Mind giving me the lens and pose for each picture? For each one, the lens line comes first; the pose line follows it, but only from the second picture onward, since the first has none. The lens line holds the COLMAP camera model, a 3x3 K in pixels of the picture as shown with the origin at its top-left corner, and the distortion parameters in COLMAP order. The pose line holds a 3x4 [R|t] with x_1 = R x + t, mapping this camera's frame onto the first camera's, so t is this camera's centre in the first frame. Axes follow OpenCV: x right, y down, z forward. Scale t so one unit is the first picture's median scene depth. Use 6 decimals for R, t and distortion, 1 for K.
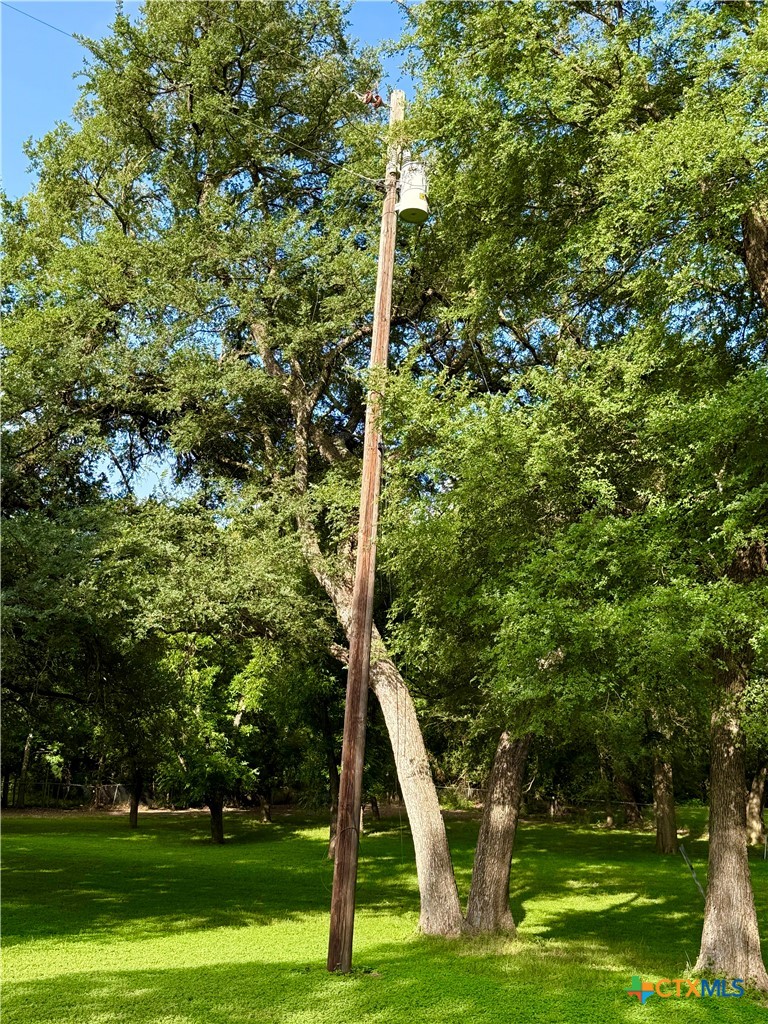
lens RADIAL K [[1095.1, 0, 383.8], [0, 1095.1, 510.6], [0, 0, 1]] dist [0.049114, 0.000000]
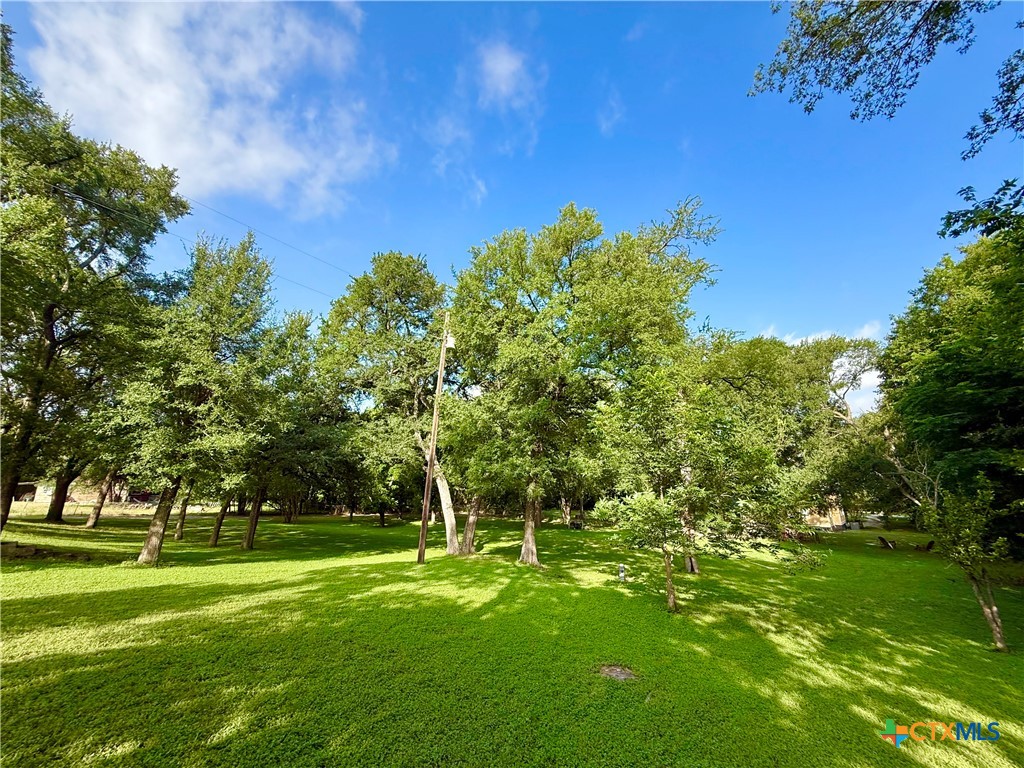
lens RADIAL K [[409.3, 0, 512.4], [0, 409.3, 381.4], [0, 0, 1]] dist [-0.002511, 0.000197]
pose [[0.987888, 0.036444, 0.150825, 0.022666], [-0.030062, 0.998562, -0.044385, -0.088632], [-0.152226, 0.039314, 0.987564, -0.270986]]
